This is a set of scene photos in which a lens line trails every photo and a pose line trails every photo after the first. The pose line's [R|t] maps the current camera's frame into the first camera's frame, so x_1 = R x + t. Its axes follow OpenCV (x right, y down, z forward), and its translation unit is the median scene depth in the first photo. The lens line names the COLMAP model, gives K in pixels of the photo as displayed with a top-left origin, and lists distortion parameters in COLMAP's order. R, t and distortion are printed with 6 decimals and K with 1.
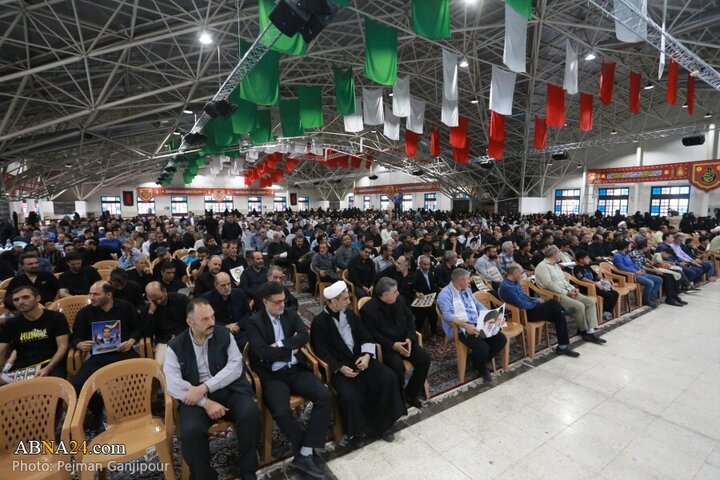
lens RADIAL K [[357.9, 0, 356.4], [0, 357.9, 242.5], [0, 0, 1]] dist [-0.023350, 0.004874]
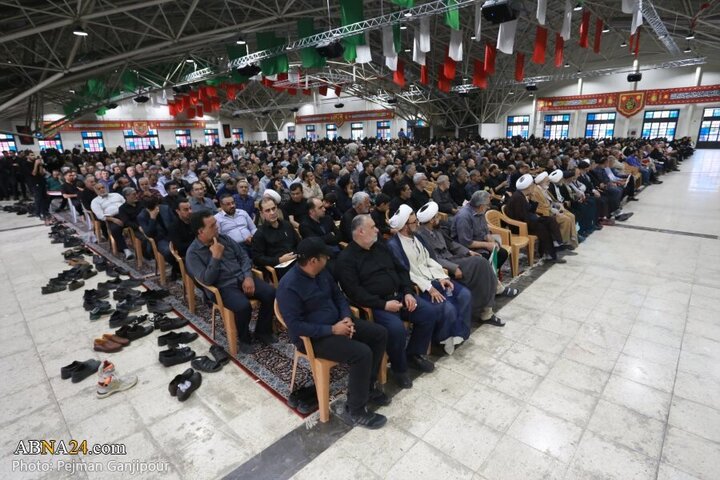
lens RADIAL K [[384.0, 0, 363.4], [0, 384.0, 240.2], [0, 0, 1]] dist [-0.034607, 0.009604]
pose [[0.971497, -0.085541, 0.221079, -0.110296], [0.048457, 0.984591, 0.168025, 0.006239], [-0.232045, -0.152522, 0.960673, -0.059465]]
